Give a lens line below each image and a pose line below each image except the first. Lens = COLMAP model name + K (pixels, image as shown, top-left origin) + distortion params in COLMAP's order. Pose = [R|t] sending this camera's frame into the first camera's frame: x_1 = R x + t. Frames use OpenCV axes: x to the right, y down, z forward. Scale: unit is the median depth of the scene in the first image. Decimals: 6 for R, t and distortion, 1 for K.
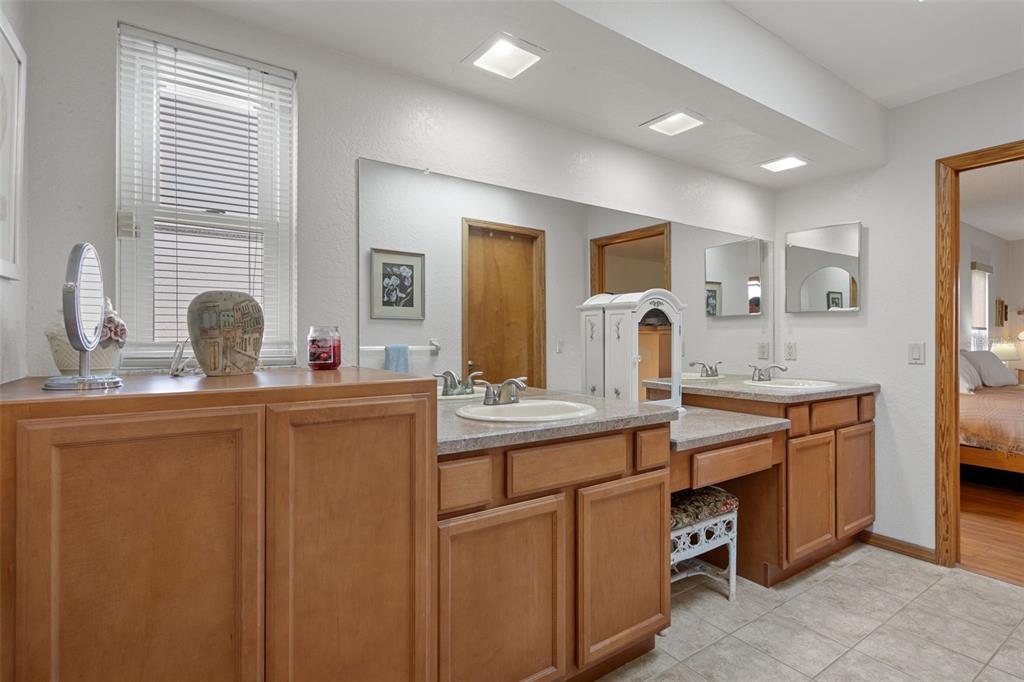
lens RADIAL K [[481.7, 0, 515.6], [0, 481.7, 331.1], [0, 0, 1]] dist [-0.002156, 0.001211]
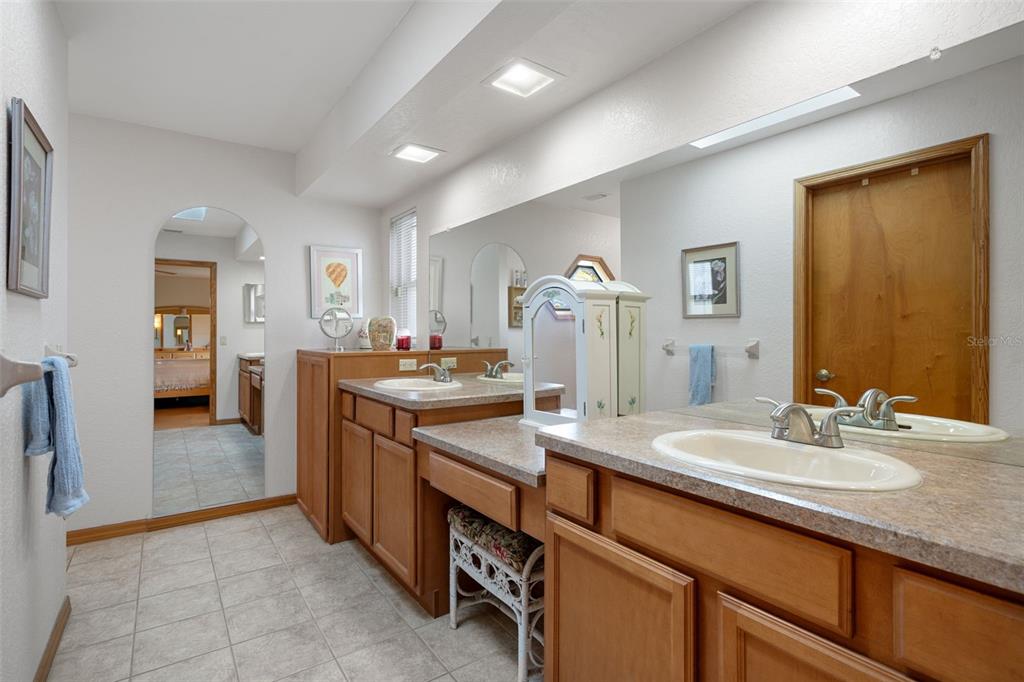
lens RADIAL K [[481.7, 0, 517.2], [0, 481.7, 342.1], [0, 0, 1]] dist [-0.002156, 0.001211]
pose [[0.049554, 0.011129, -0.998709, 0.686101], [0.005827, 0.999918, 0.011431, 0.011039], [0.998754, -0.006386, 0.049485, 0.565713]]
